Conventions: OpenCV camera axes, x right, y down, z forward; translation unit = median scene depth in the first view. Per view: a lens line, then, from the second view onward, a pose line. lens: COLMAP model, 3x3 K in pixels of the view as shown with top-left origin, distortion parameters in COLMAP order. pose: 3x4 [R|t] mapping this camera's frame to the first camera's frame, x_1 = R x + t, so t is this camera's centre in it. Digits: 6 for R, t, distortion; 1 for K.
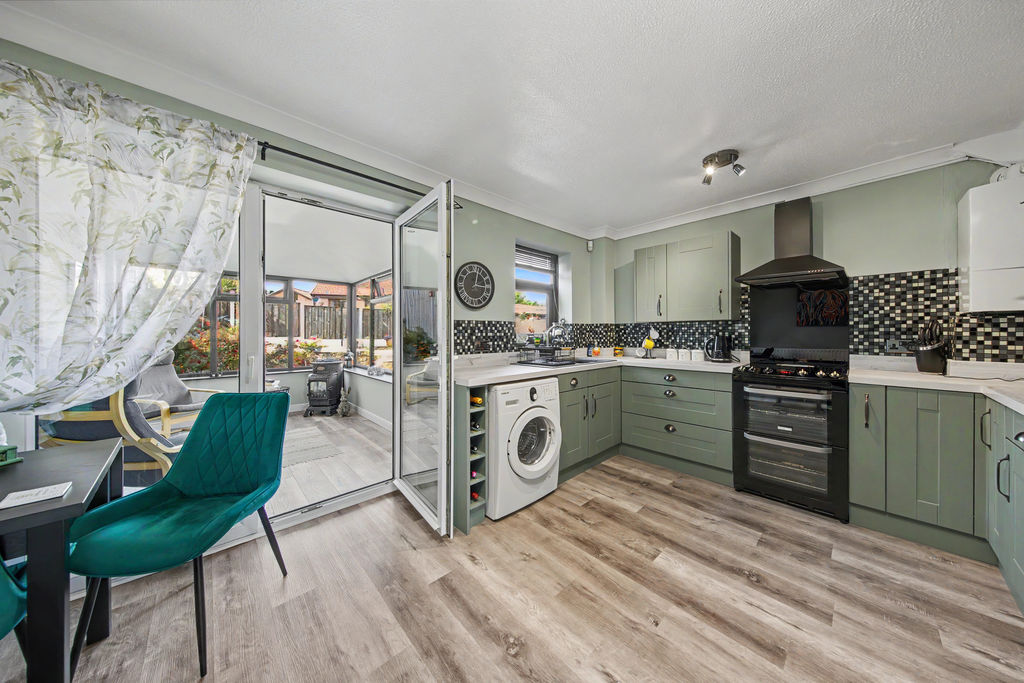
lens RADIAL K [[326.9, 0, 514.5], [0, 326.9, 334.1], [0, 0, 1]] dist [0.000171, 0.000003]
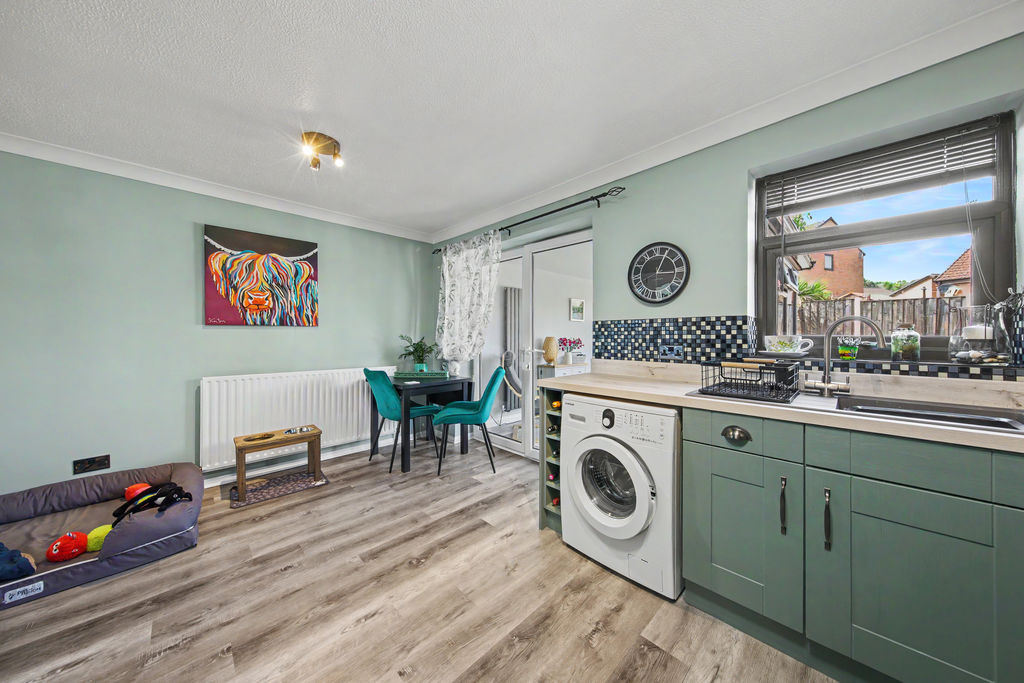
lens RADIAL K [[335.5, 0, 514.1], [0, 335.5, 334.8], [0, 0, 1]] dist [0.000465, -0.000267]
pose [[0.022433, -0.000064, -0.999748, 0.673501], [-0.002525, 0.999997, -0.000120, -0.002611], [0.999745, 0.002527, 0.022433, 0.649056]]
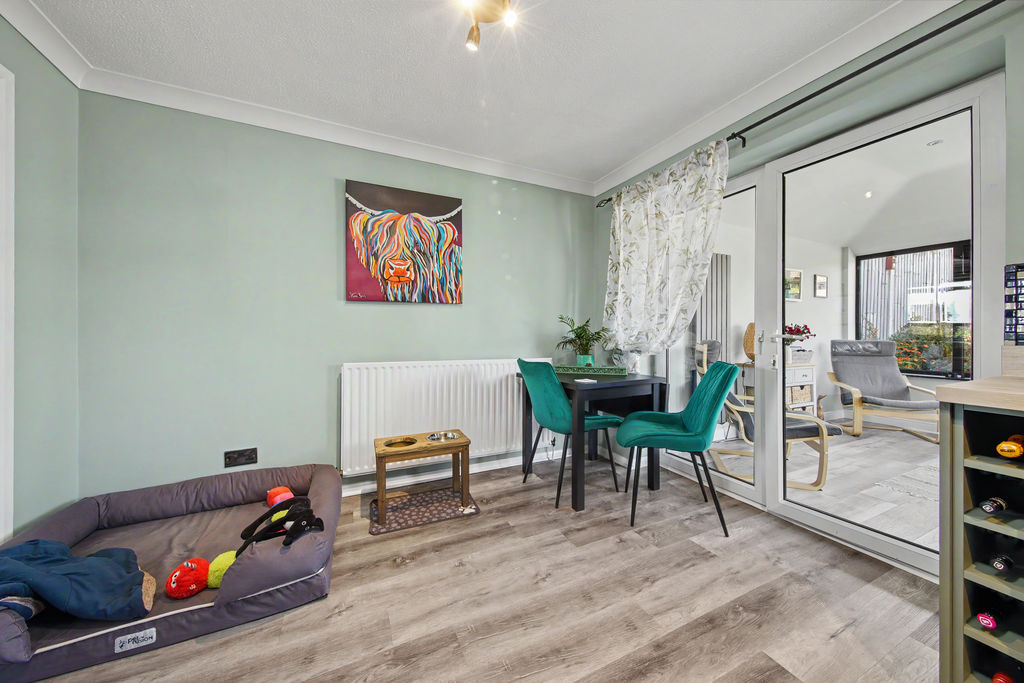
lens RADIAL K [[350.3, 0, 512.0], [0, 350.3, 332.5], [0, 0, 1]] dist [-0.000333, 0.000018]
pose [[-0.309728, -0.001698, -0.950824, 0.364216], [-0.002606, 0.999996, -0.000937, 0.048051], [0.950822, 0.002188, -0.309731, 0.420659]]
